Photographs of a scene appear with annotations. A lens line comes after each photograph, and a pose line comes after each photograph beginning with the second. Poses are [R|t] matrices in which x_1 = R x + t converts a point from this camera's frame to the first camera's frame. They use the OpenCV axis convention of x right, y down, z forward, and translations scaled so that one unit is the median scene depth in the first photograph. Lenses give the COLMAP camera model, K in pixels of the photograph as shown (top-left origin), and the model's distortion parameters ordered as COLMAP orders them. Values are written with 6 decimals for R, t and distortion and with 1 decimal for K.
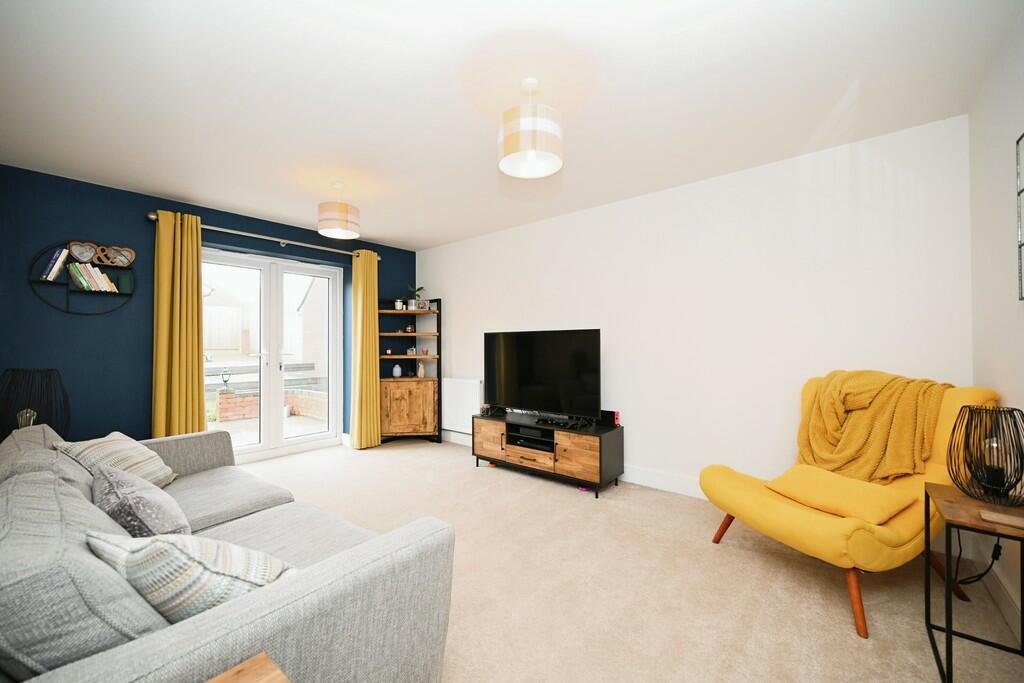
lens RADIAL K [[401.7, 0, 516.6], [0, 401.7, 341.4], [0, 0, 1]] dist [-0.003436, -0.001078]
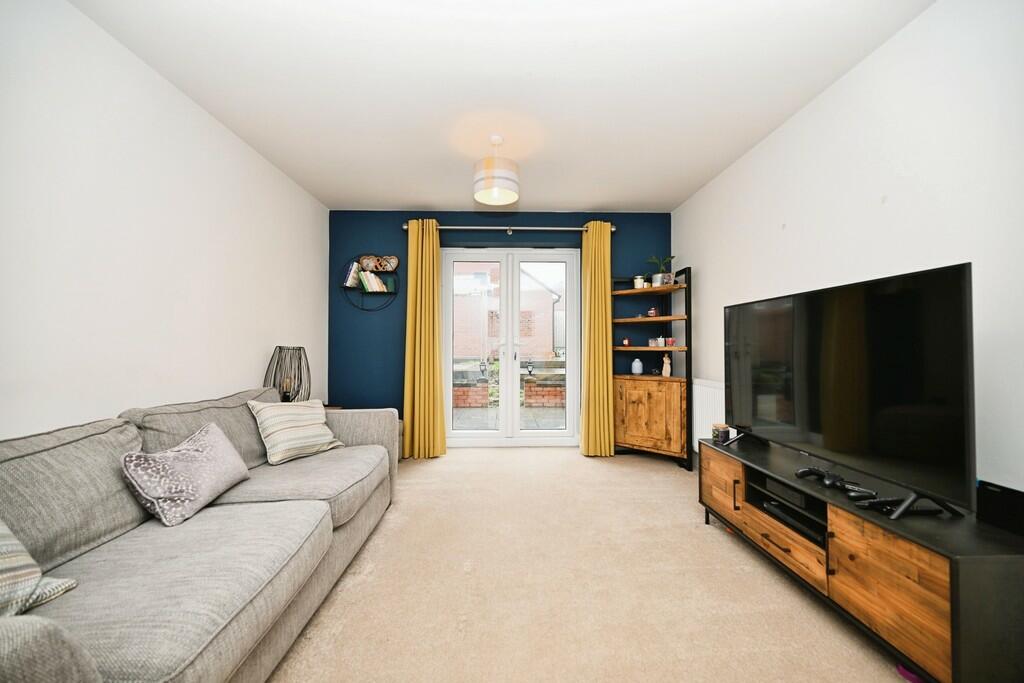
lens RADIAL K [[401.7, 0, 513.0], [0, 401.7, 342.1], [0, 0, 1]] dist [-0.003436, -0.001078]
pose [[0.652101, -0.006120, -0.758107, 0.148216], [0.005069, 0.999980, -0.003713, 0.028259], [0.758115, -0.001422, 0.652119, 0.312596]]
